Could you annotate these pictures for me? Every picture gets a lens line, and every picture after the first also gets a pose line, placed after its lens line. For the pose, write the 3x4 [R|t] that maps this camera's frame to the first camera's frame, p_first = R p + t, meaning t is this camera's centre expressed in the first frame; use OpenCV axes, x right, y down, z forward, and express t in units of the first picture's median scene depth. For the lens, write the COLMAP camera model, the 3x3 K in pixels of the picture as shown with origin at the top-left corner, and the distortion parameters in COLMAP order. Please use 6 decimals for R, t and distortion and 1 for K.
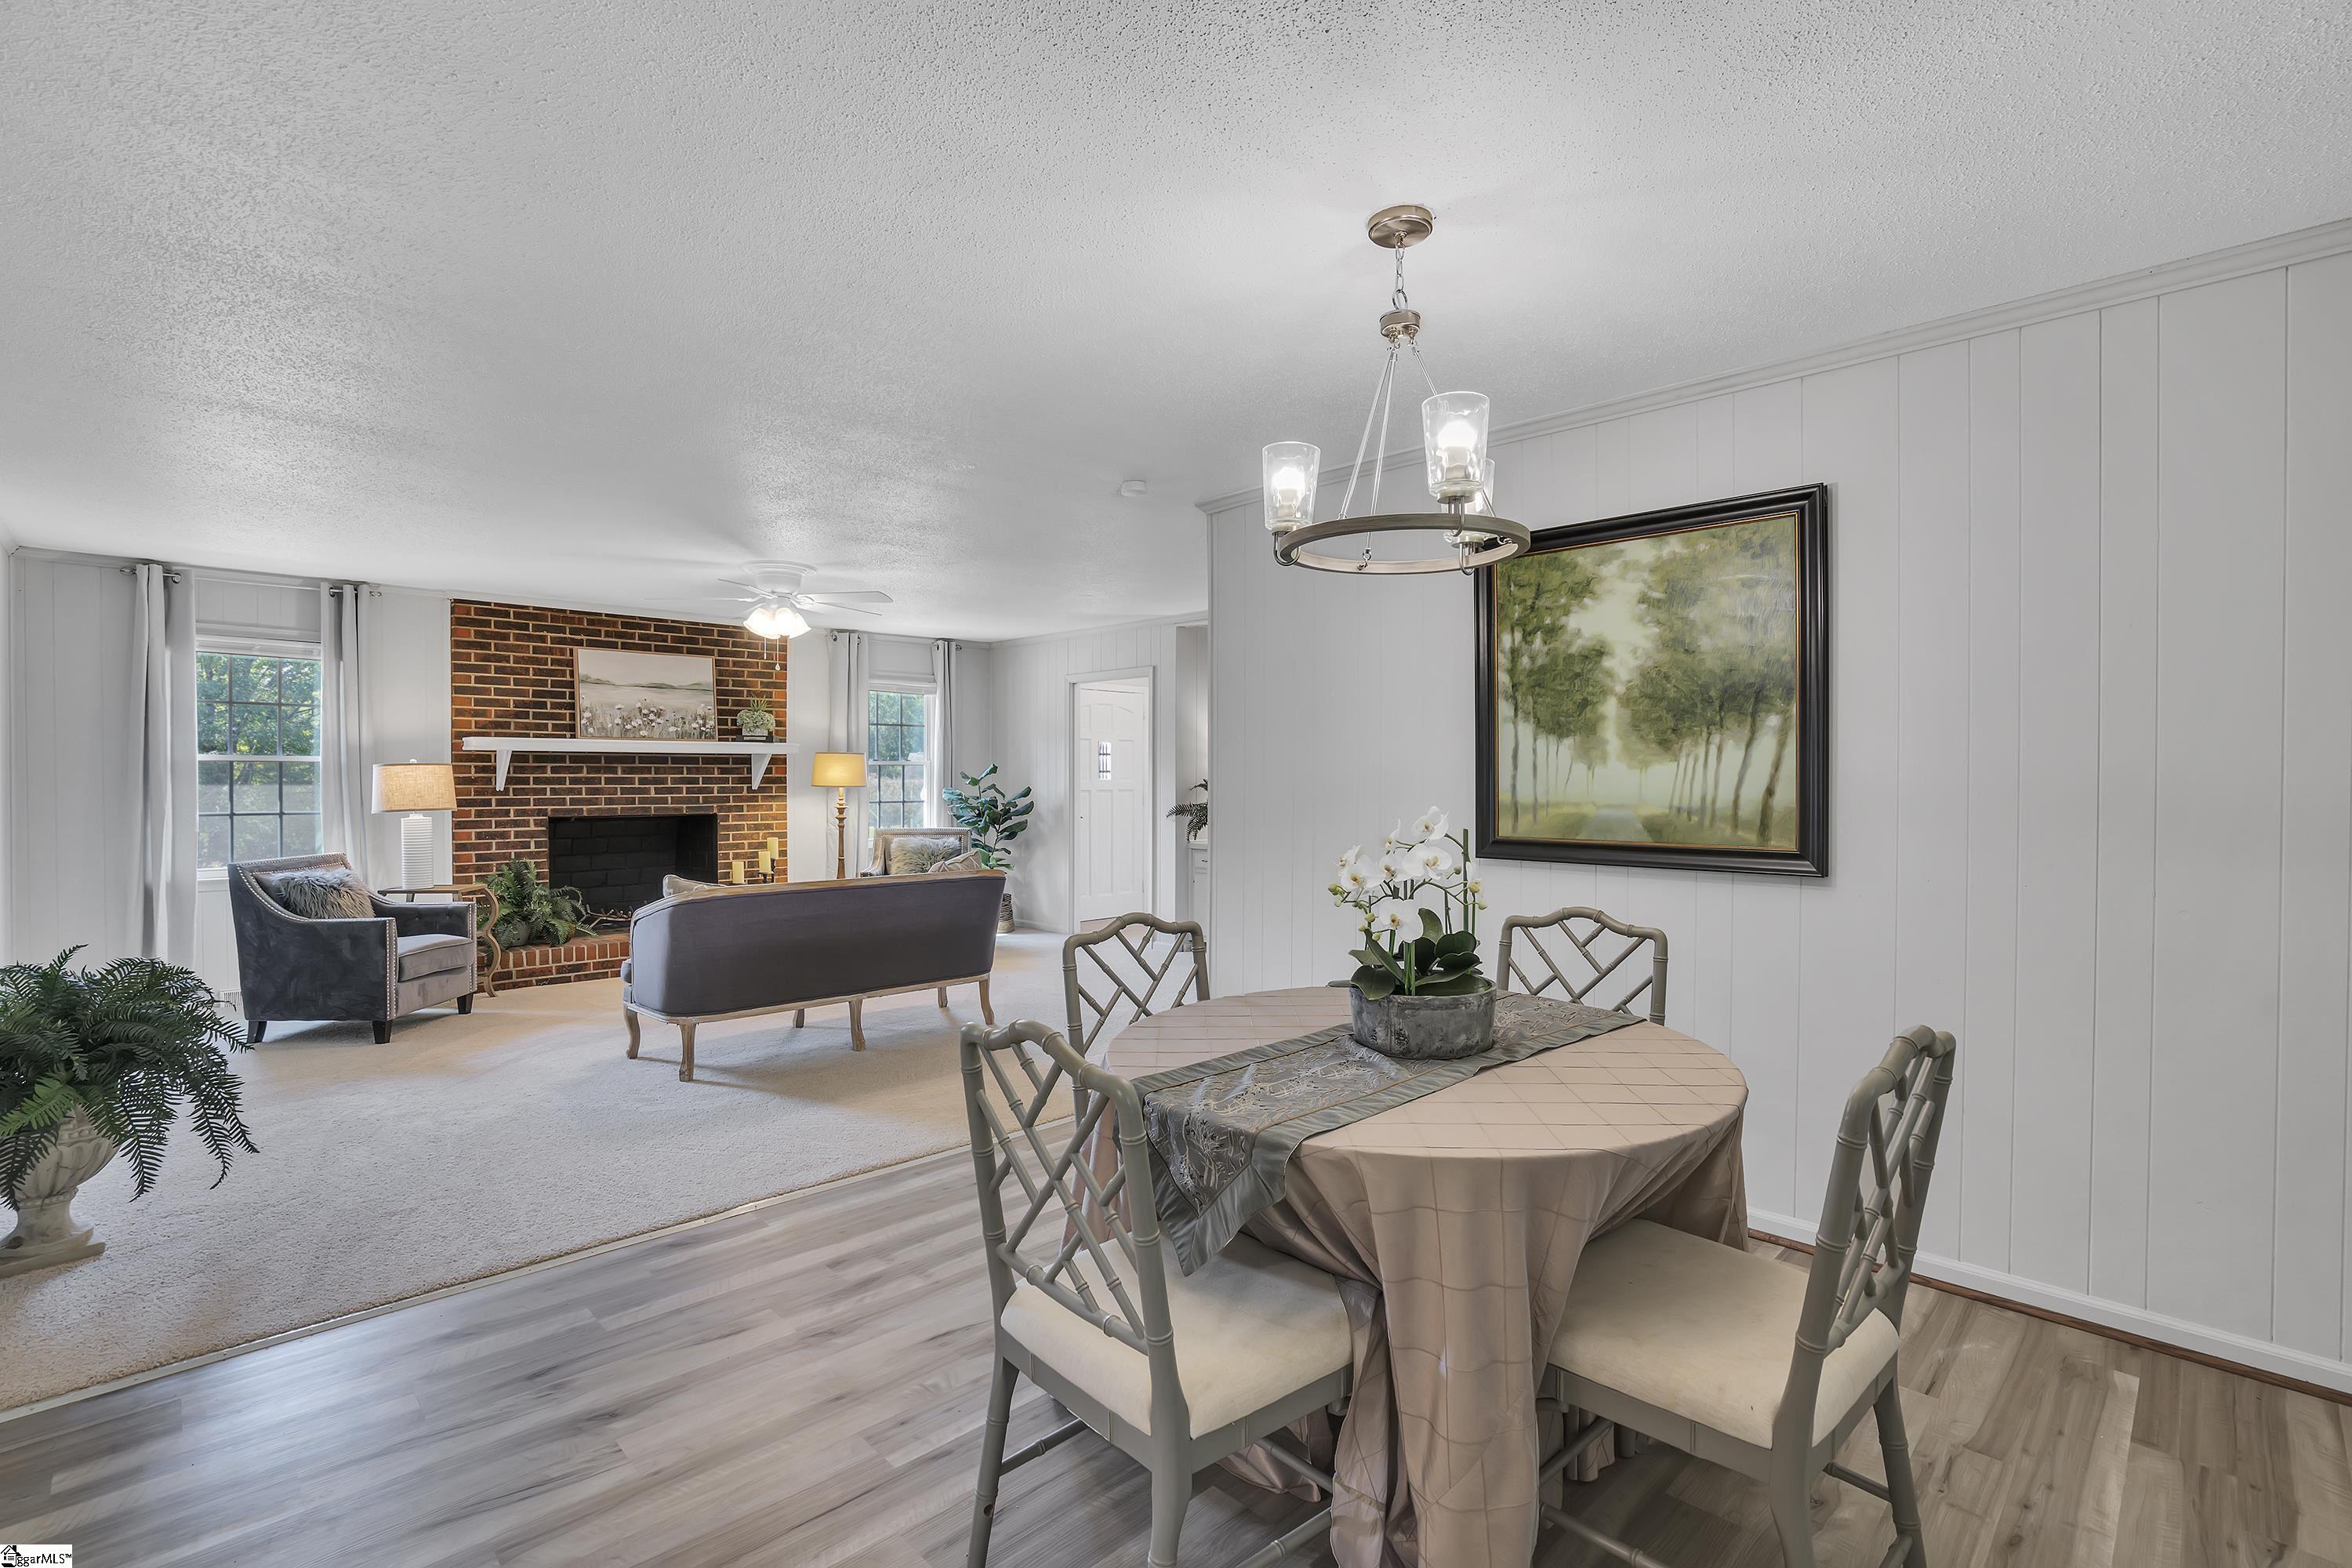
lens RADIAL K [[1085.2, 0, 1176.0], [0, 1085.2, 784.0], [0, 0, 1]] dist [-0.059694, 0.025411]
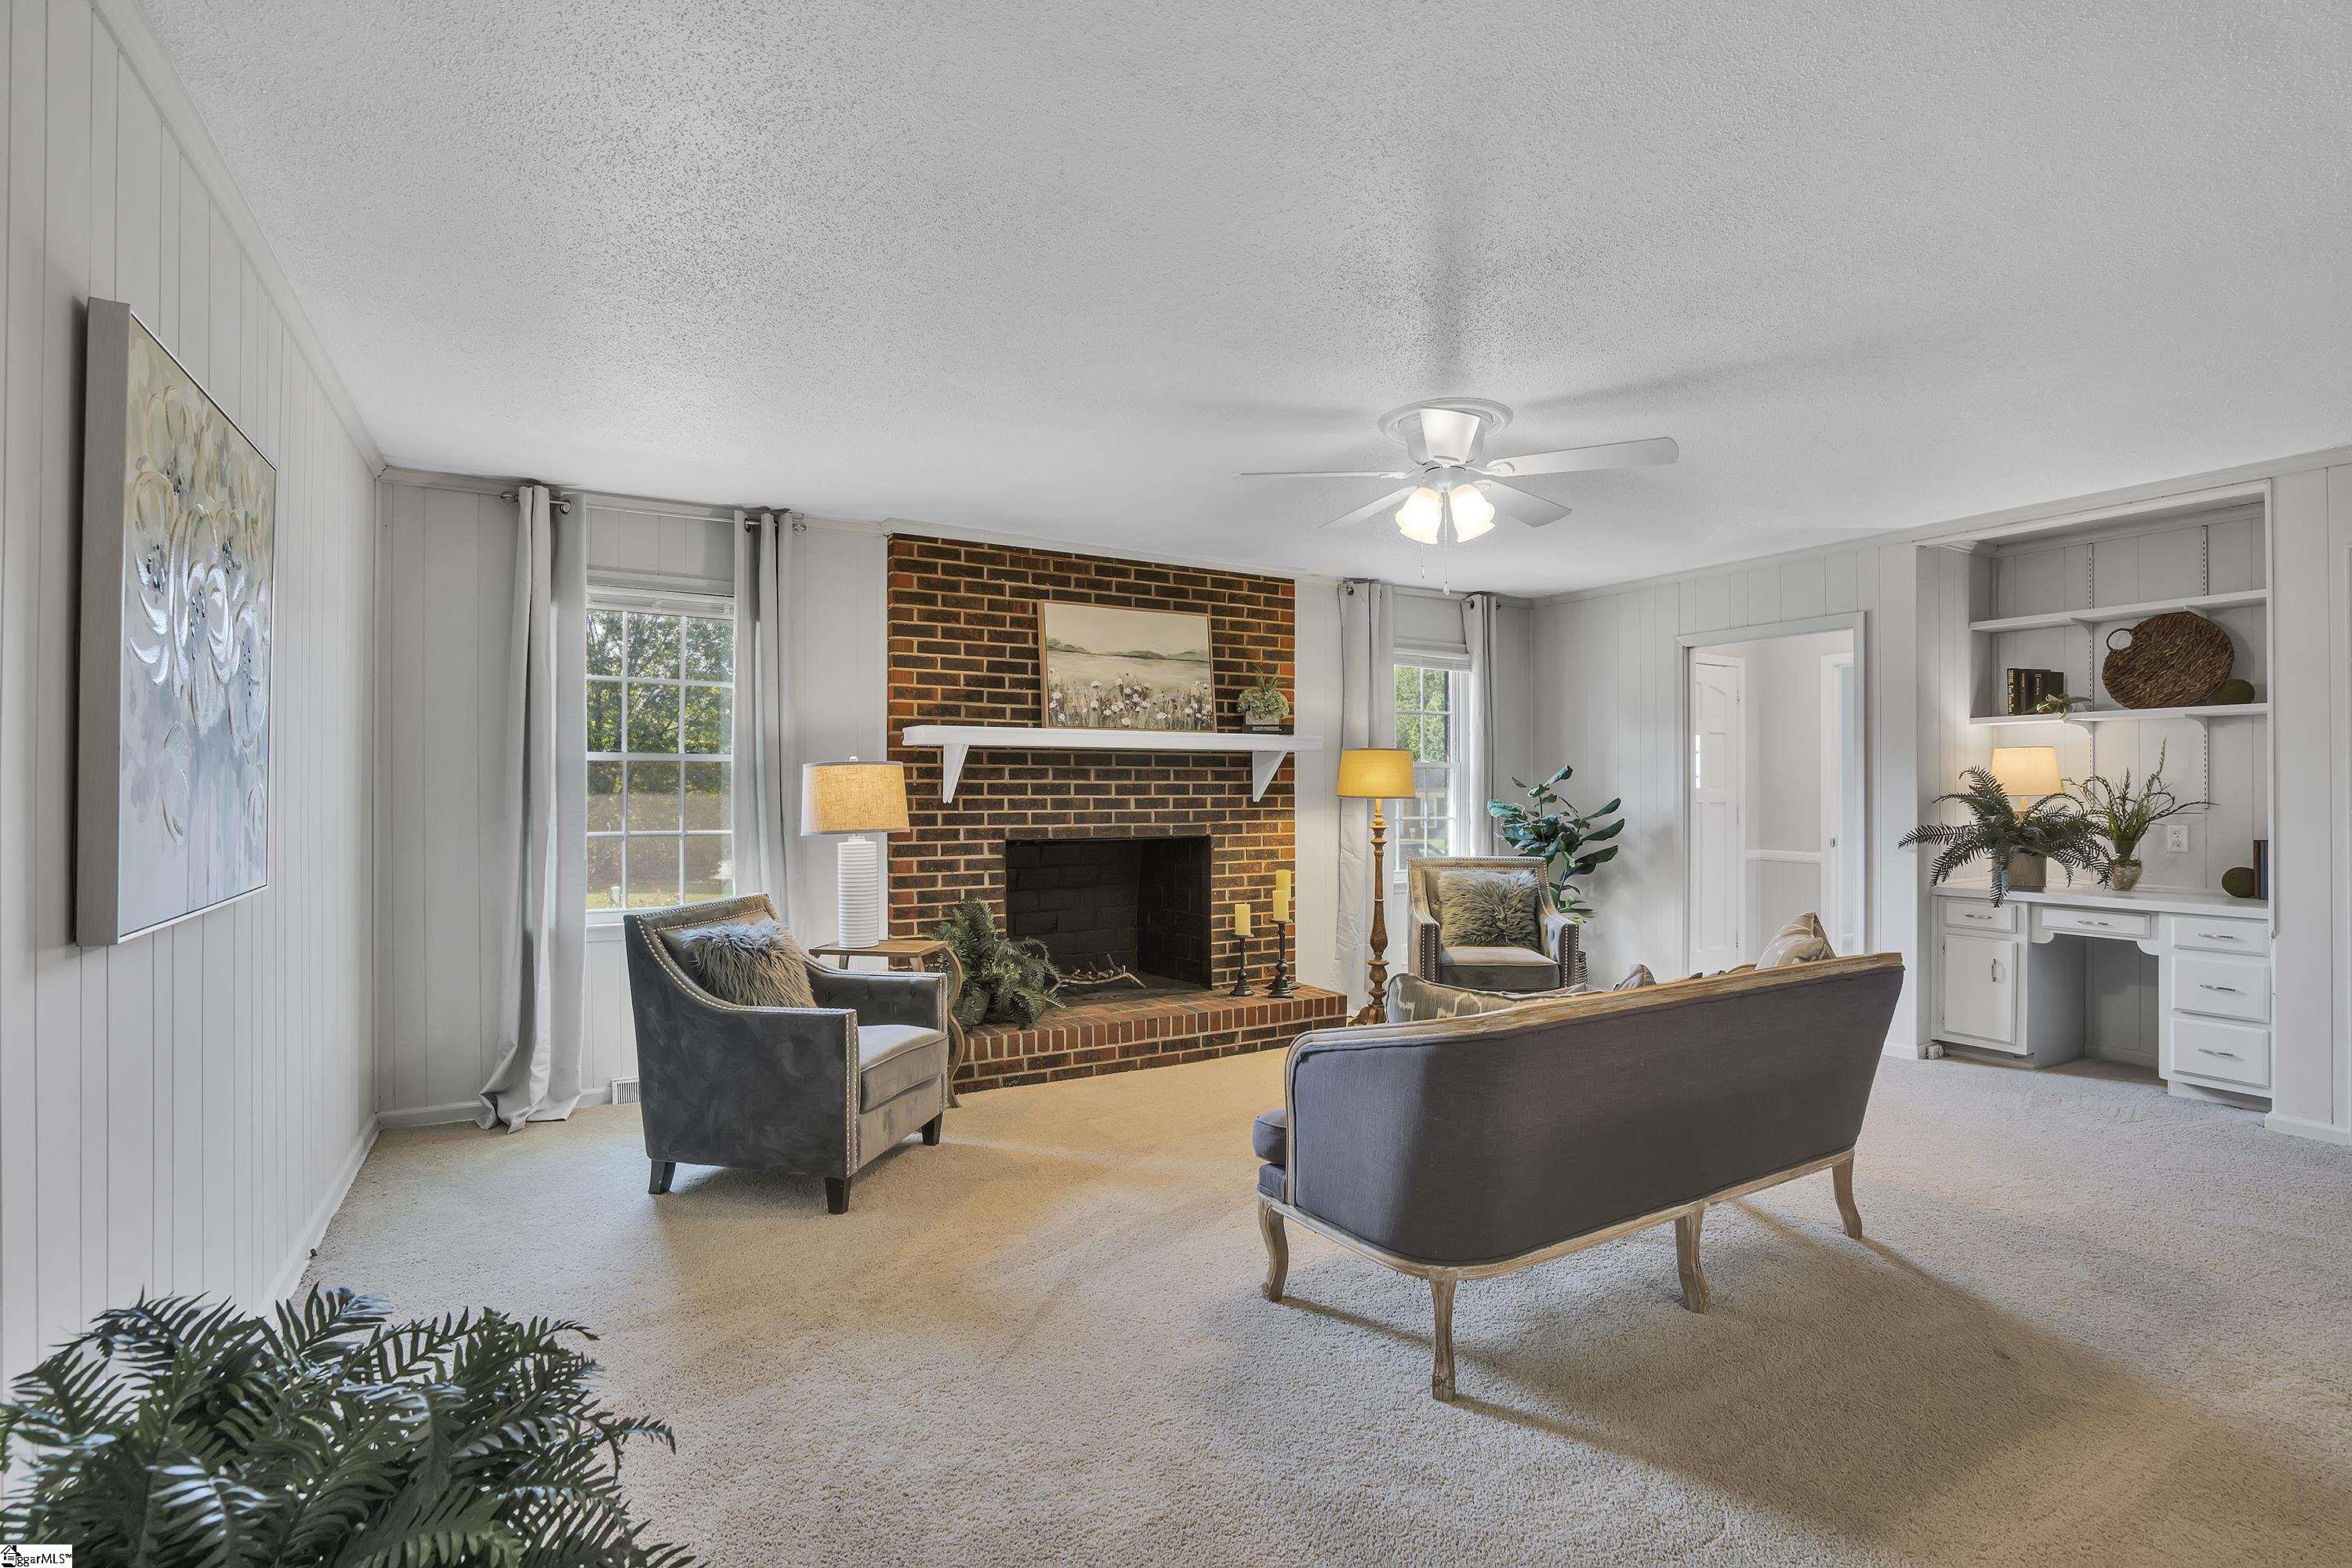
lens RADIAL K [[1120.0, 0, 1176.0], [0, 1120.0, 784.0], [0, 0, 1]] dist [-0.047898, 0.000641]
pose [[0.966916, -0.001236, -0.255094, -0.292152], [-0.001380, 0.999948, -0.010075, 0.001002], [0.255093, 0.010093, 0.966864, 0.311452]]
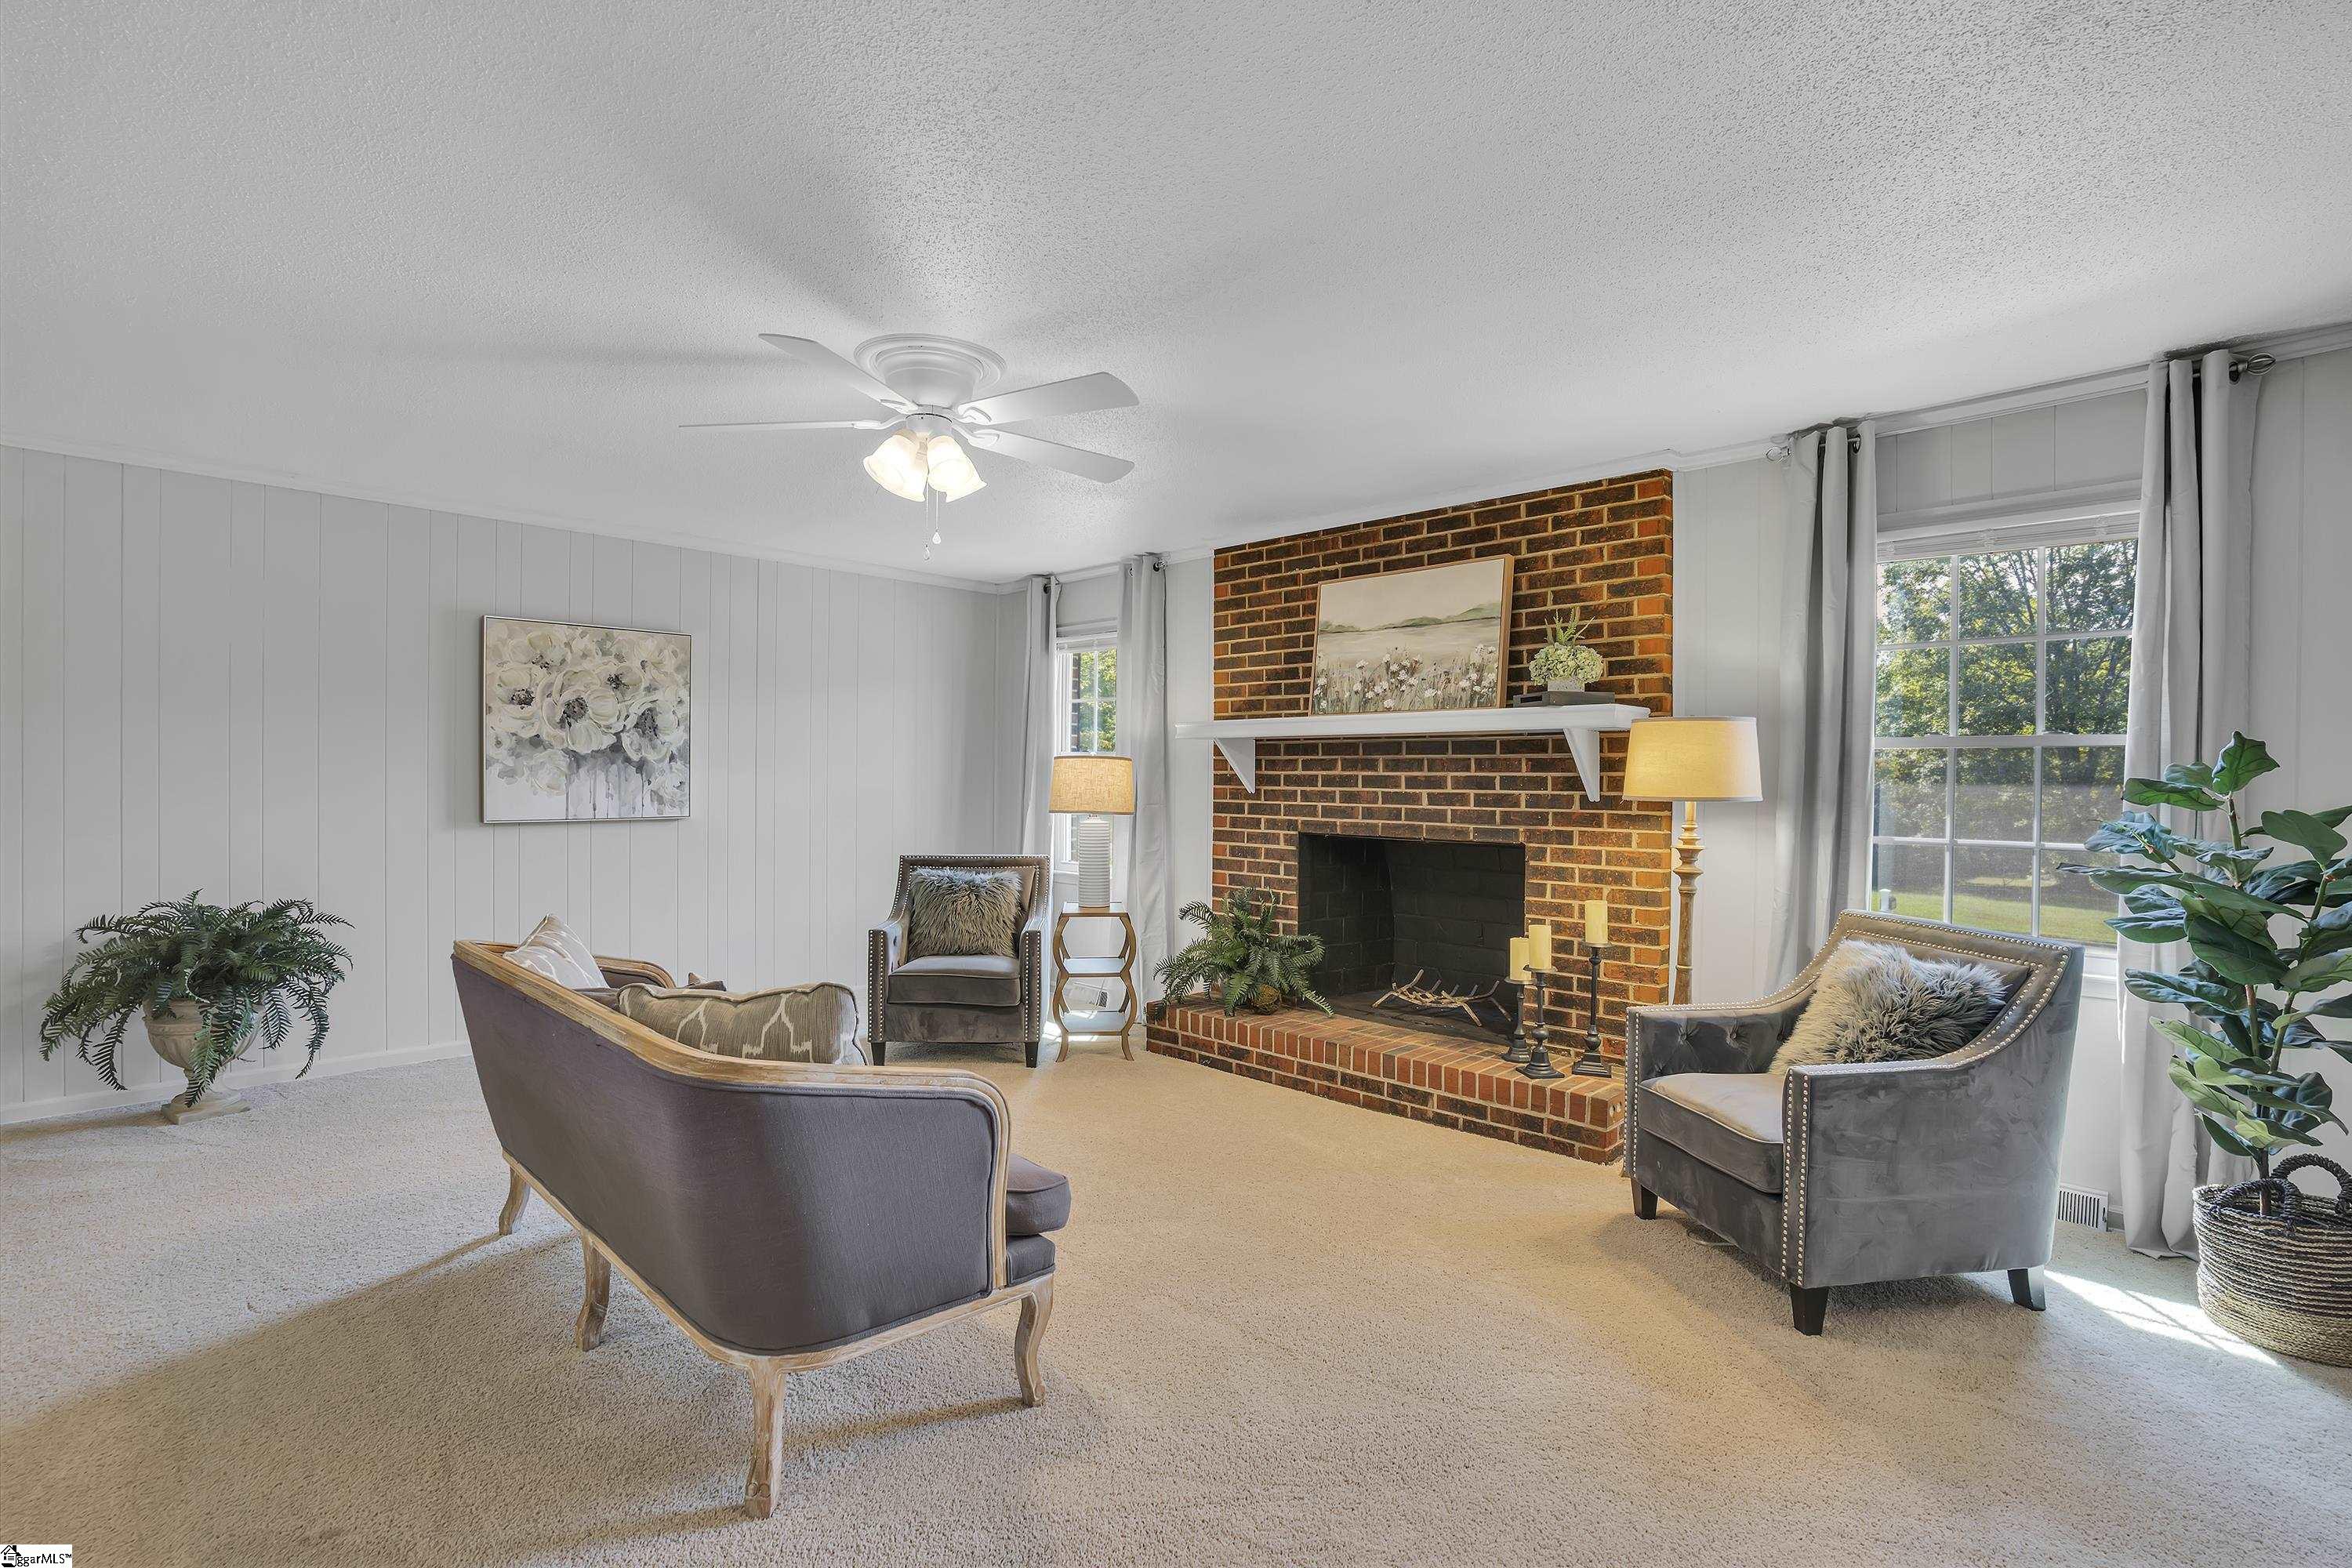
lens RADIAL K [[1085.2, 0, 1176.0], [0, 1085.2, 784.0], [0, 0, 1]] dist [-0.059694, 0.025411]
pose [[0.019680, 0.005476, -0.999791, 0.123898], [-0.015562, 0.999866, 0.005170, -0.003105], [0.999685, 0.015457, 0.019762, 0.913666]]
